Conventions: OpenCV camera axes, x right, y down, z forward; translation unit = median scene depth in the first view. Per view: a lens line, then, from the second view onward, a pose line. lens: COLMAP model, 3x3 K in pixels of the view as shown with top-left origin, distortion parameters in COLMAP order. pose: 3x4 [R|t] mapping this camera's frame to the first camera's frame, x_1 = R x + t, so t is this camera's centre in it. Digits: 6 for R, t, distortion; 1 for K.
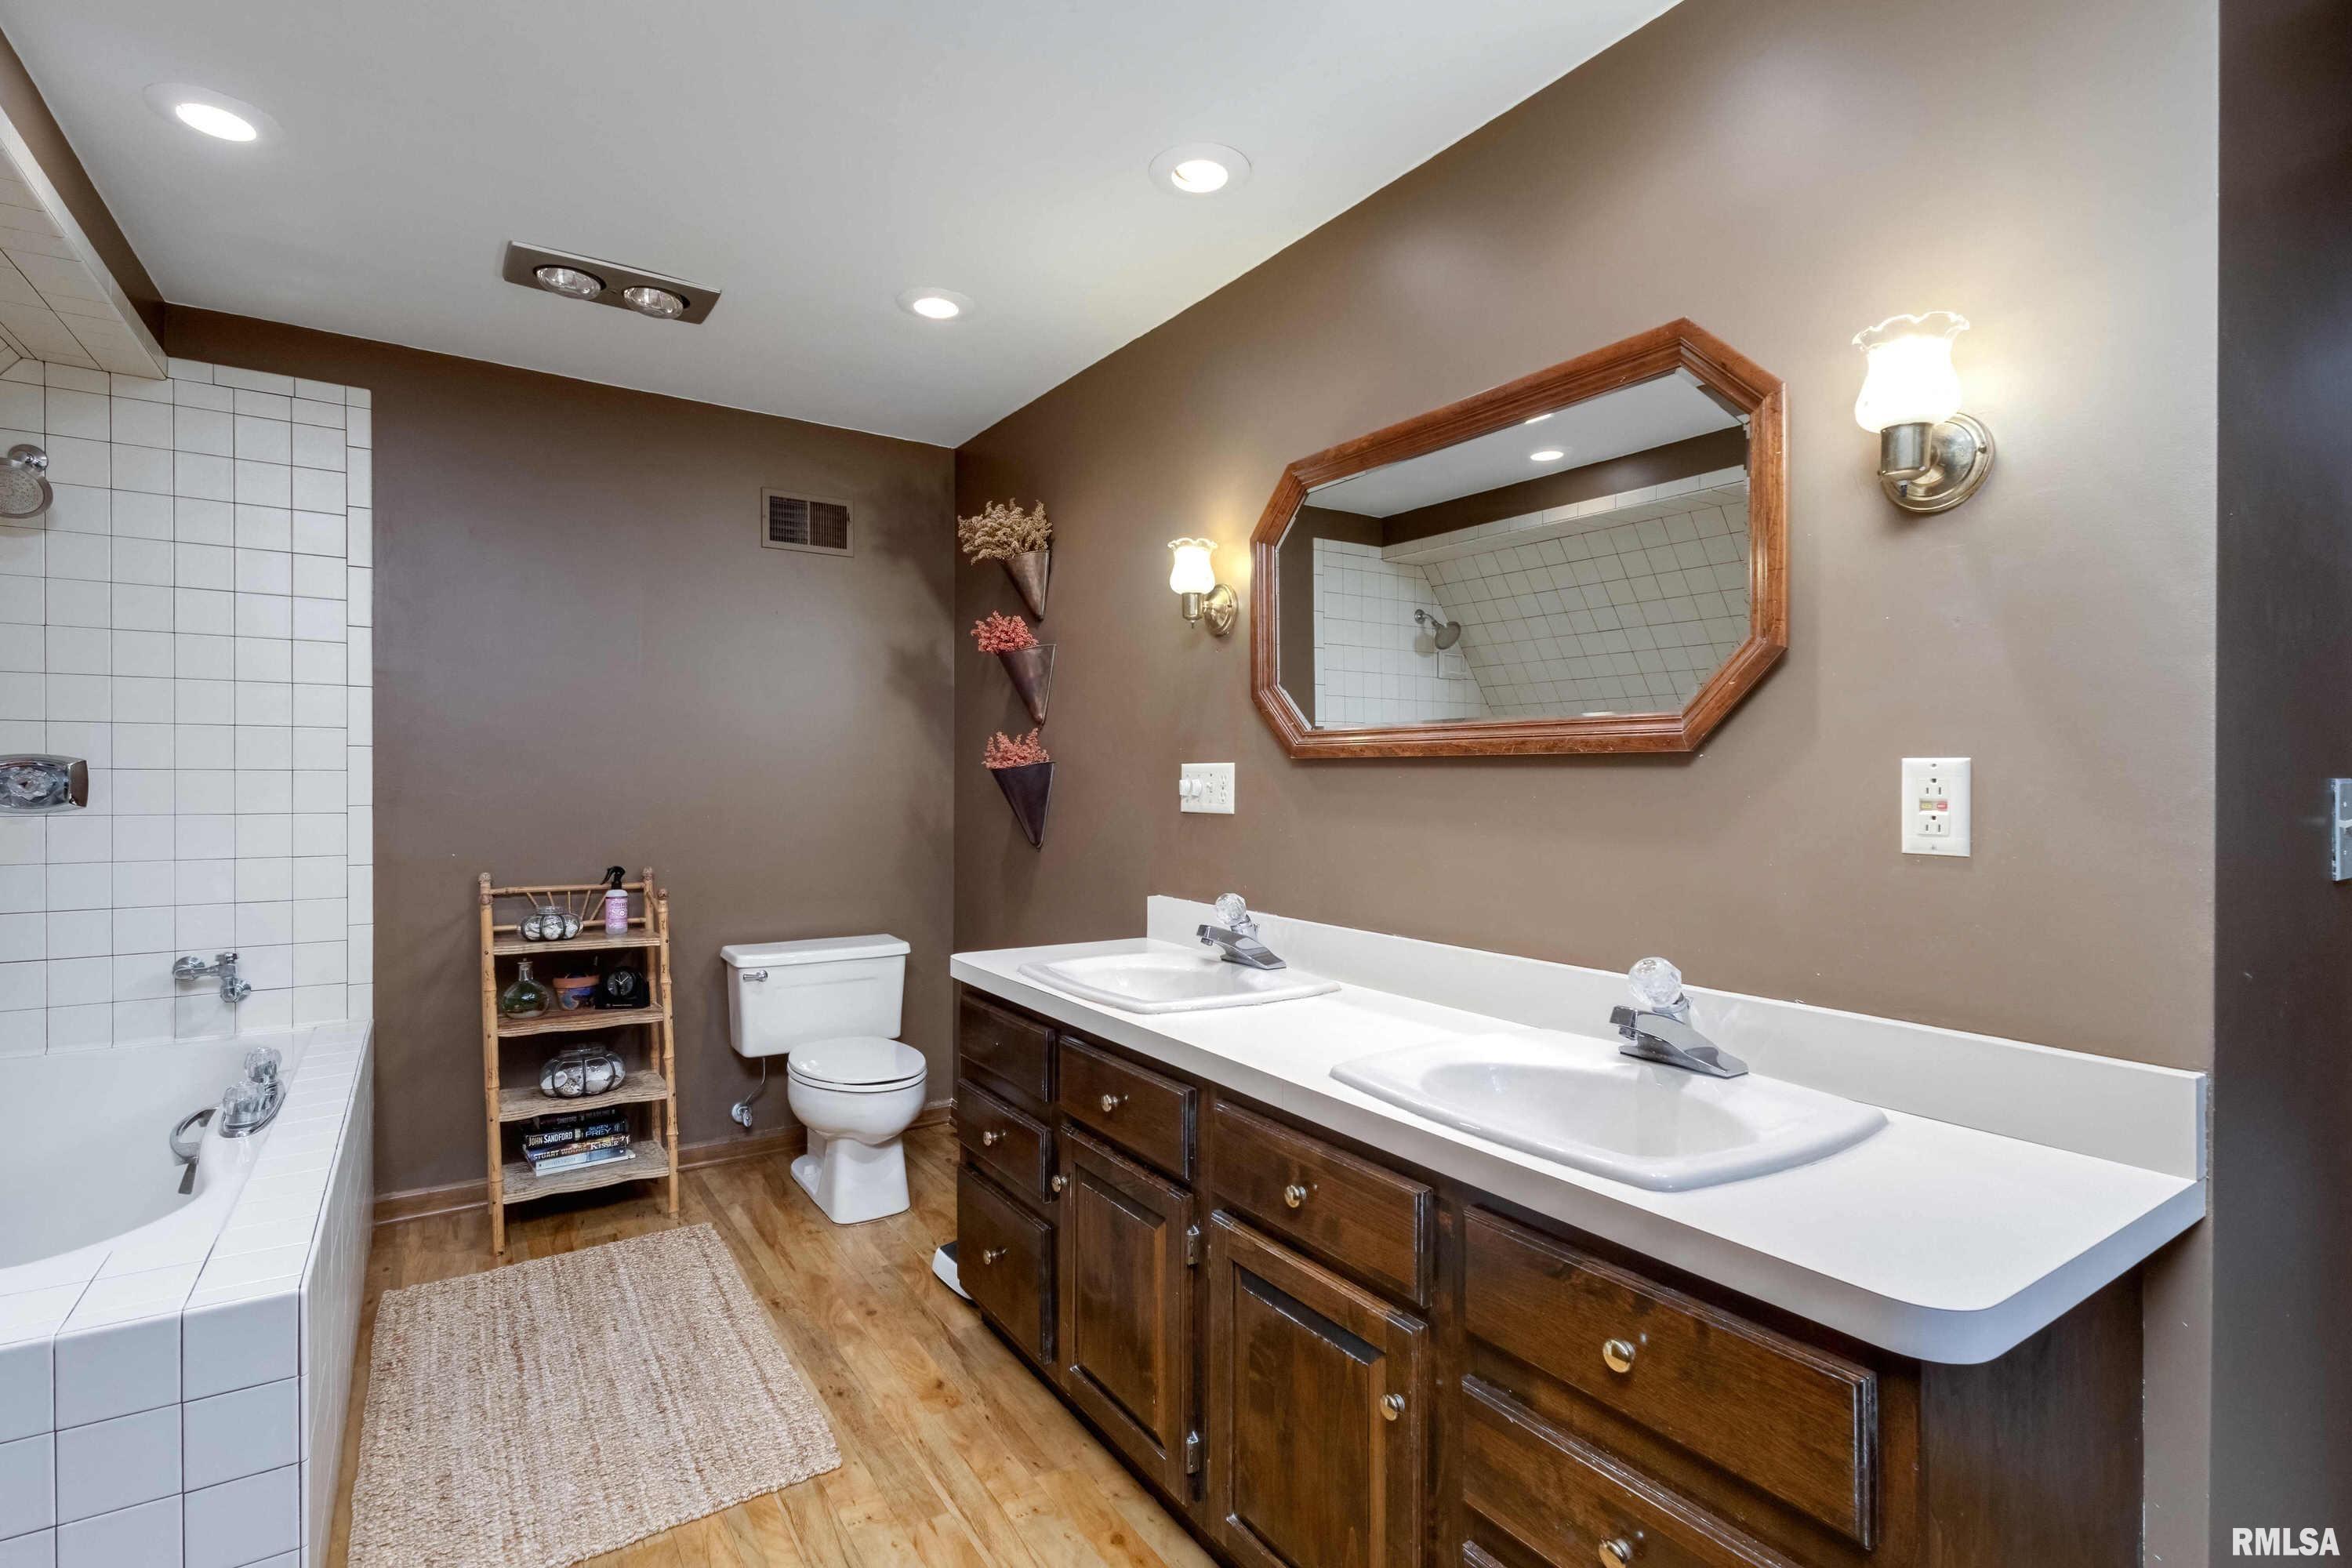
lens RADIAL K [[1095.3, 0, 1165.2], [0, 1095.3, 776.4], [0, 0, 1]] dist [0.001389, 0.000754]
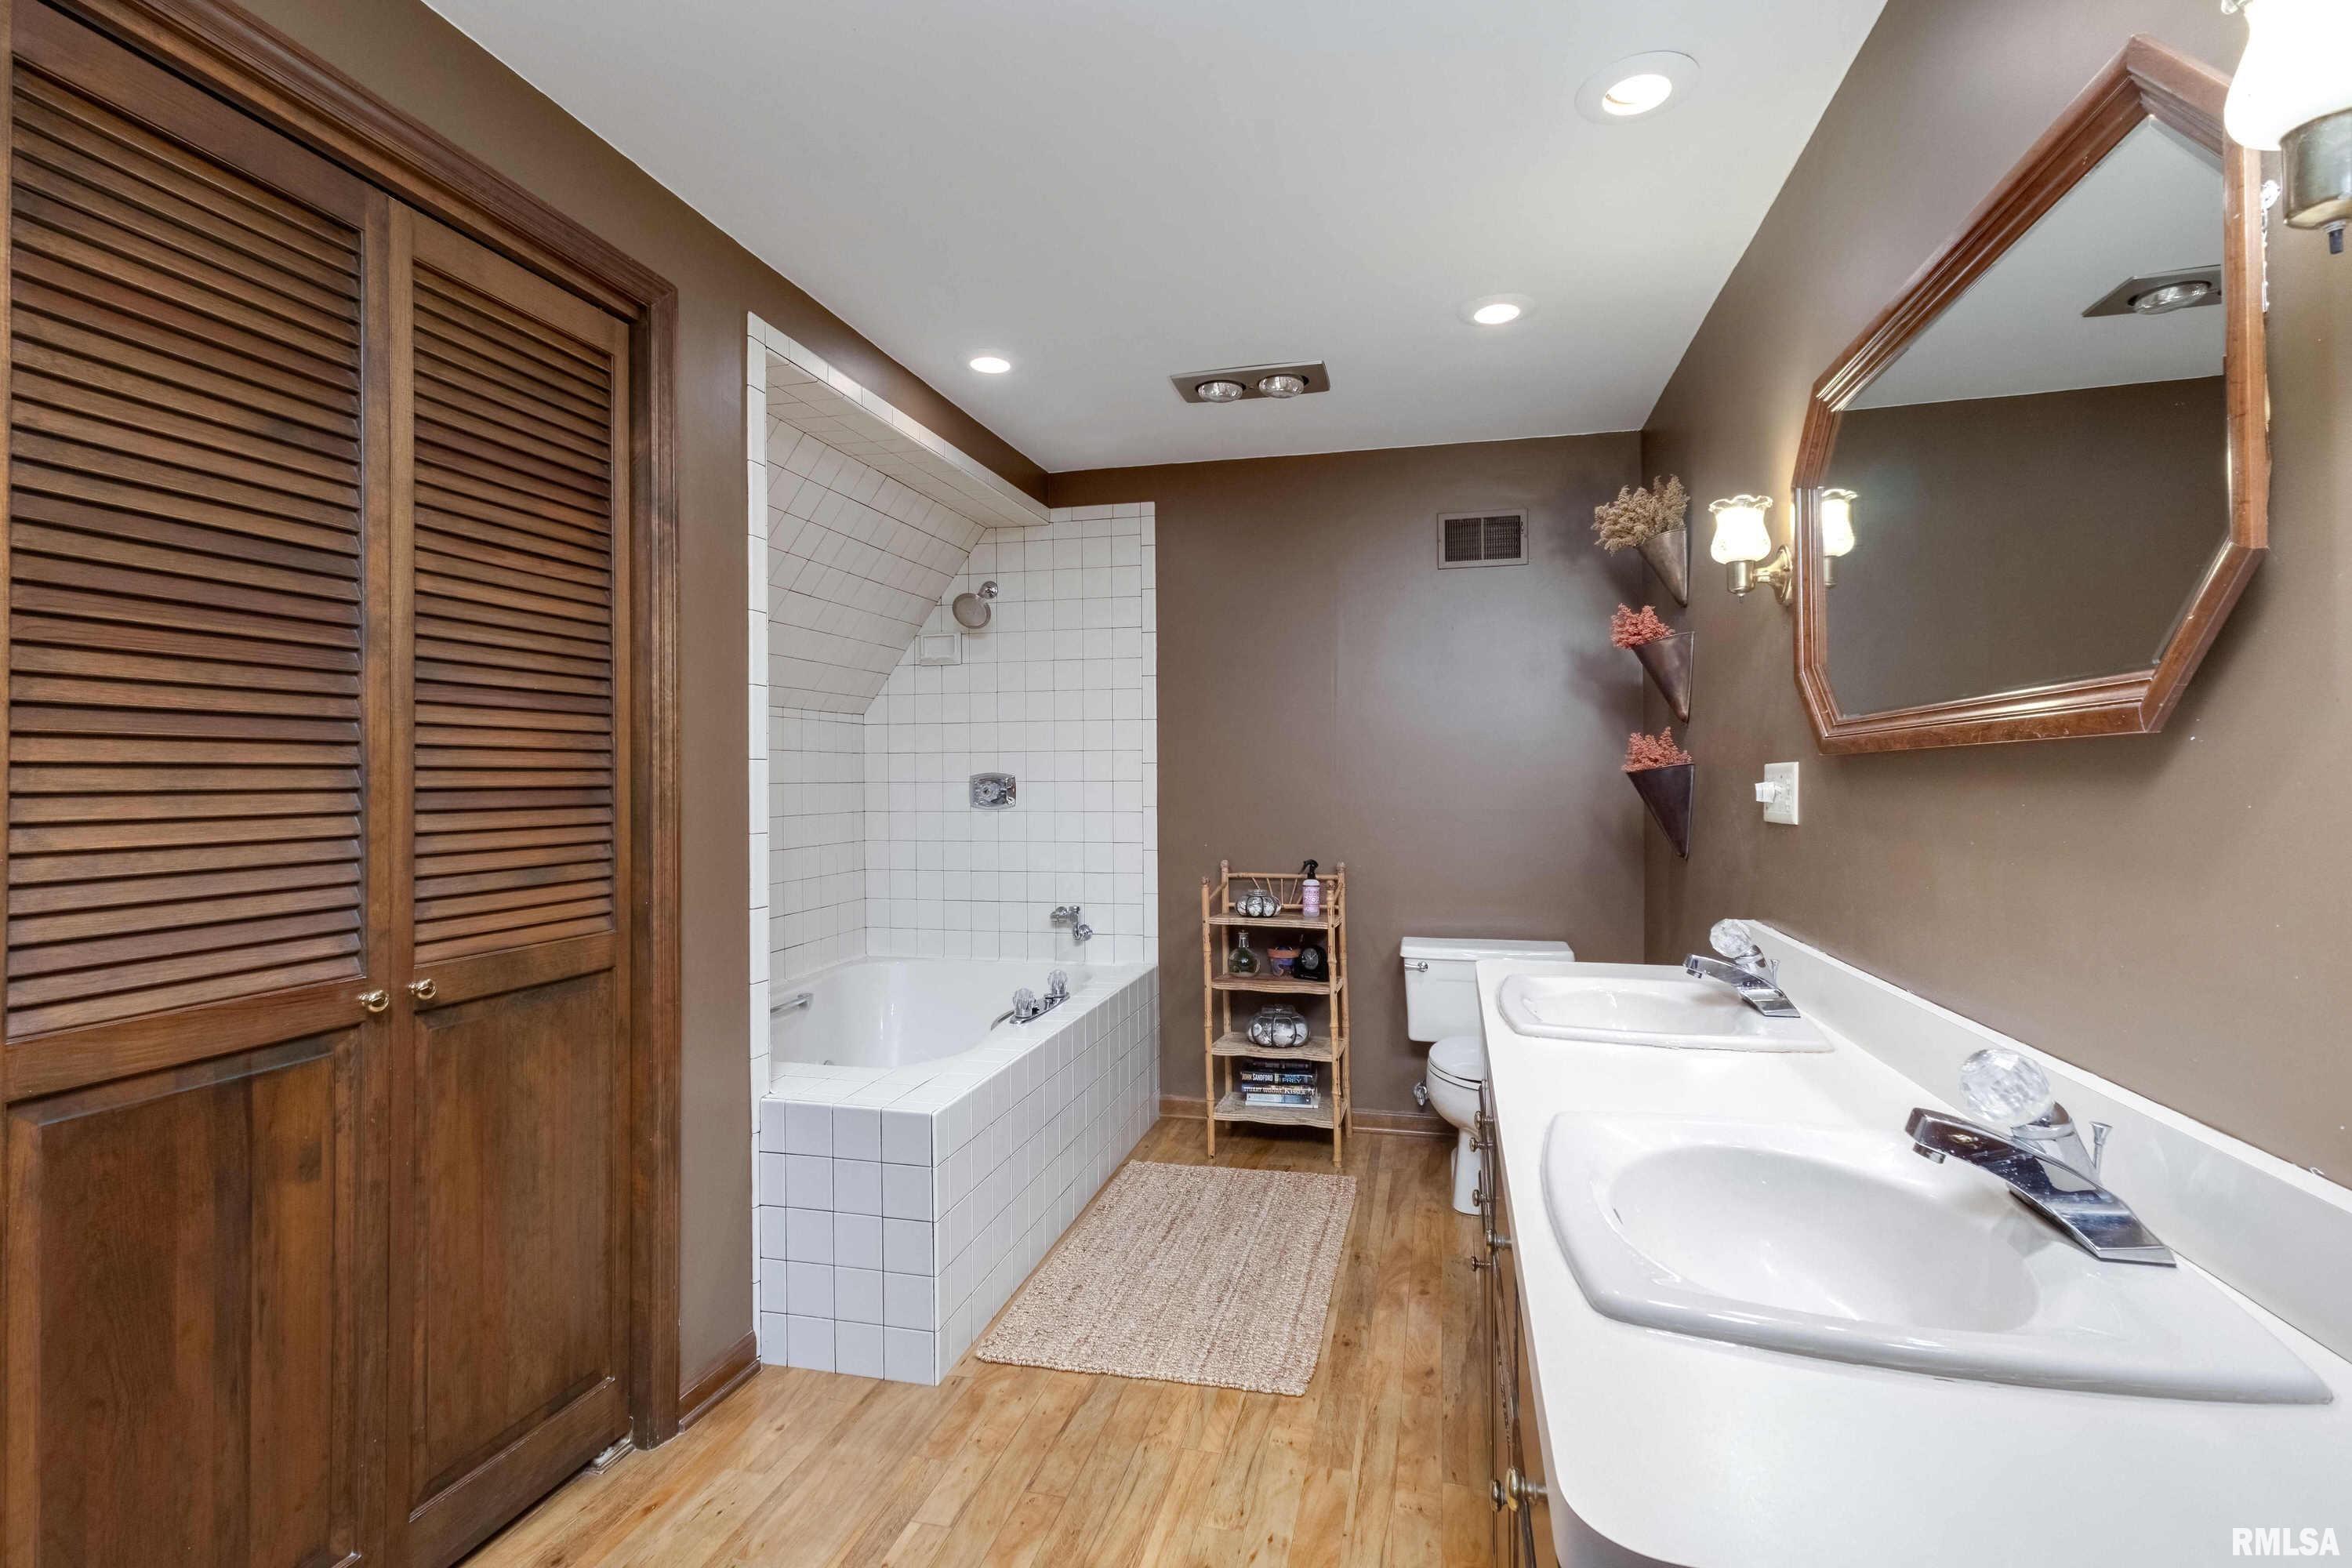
lens RADIAL K [[1100.3, 0, 1167.5], [0, 1100.3, 779.0], [0, 0, 1]] dist [-0.001003, 0.000009]
pose [[0.674285, -0.010018, -0.738403, 0.294549], [0.007801, 0.999949, -0.006443, 0.001327], [0.738430, -0.001416, 0.674329, 0.090067]]
